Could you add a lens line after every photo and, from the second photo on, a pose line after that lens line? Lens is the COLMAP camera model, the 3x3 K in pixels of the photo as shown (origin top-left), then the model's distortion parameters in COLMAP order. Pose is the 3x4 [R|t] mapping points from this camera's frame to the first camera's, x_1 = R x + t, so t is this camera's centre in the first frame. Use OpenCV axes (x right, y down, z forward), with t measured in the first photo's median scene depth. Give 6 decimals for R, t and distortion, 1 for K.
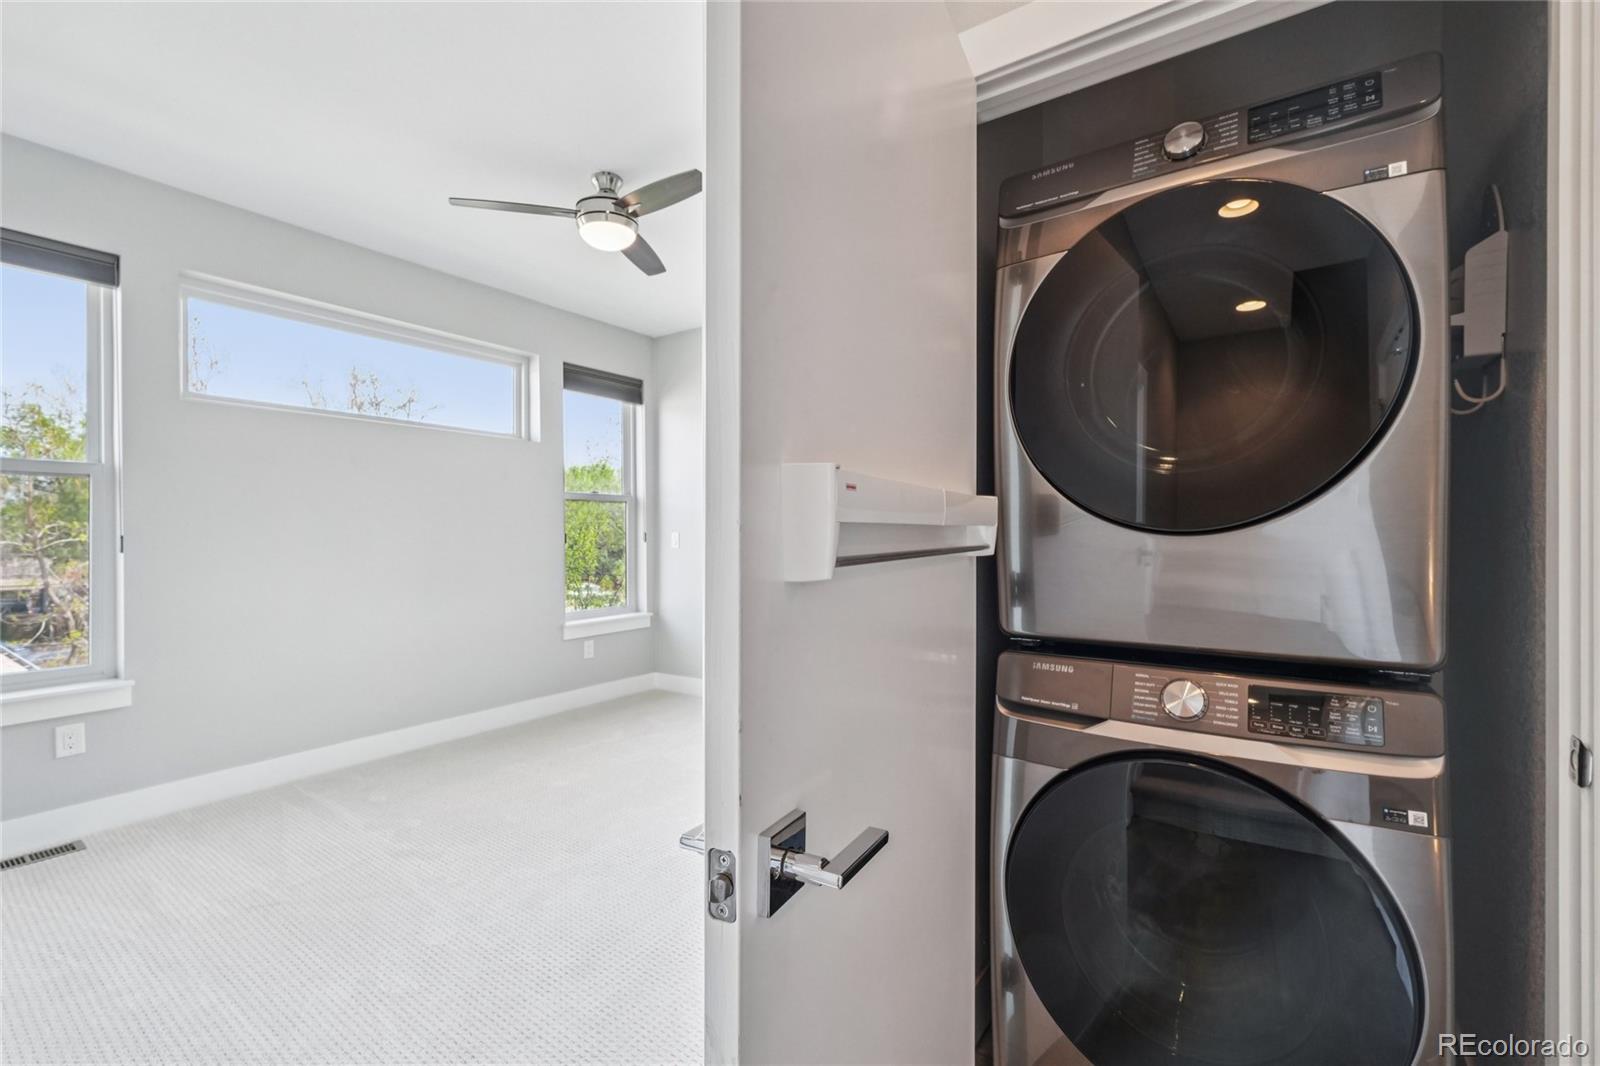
lens RADIAL K [[694.3, 0, 788.6], [0, 694.3, 532.8], [0, 0, 1]] dist [-0.004636, 0.003478]
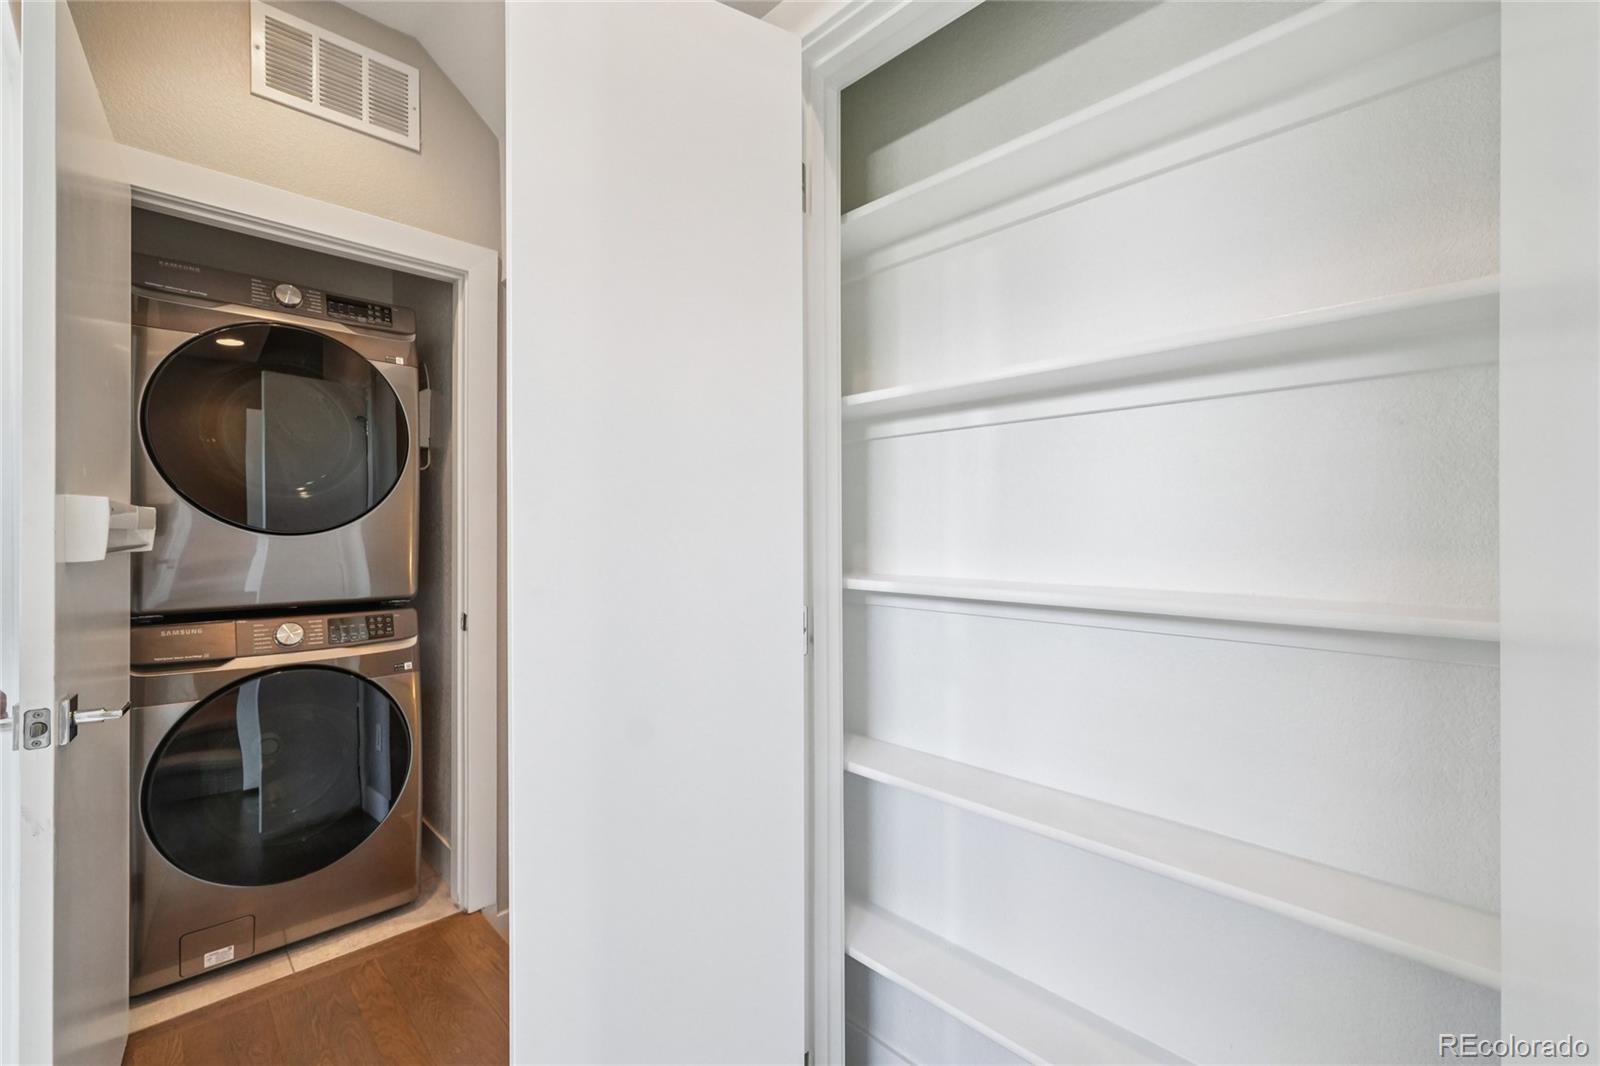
lens RADIAL K [[694.3, 0, 792.3], [0, 694.3, 531.7], [0, 0, 1]] dist [-0.004636, 0.003478]
pose [[0.217910, 0.001735, 0.975967, -0.786160], [-0.004576, 0.999989, -0.000756, -0.010443], [-0.975958, -0.004301, 0.217915, -0.535390]]
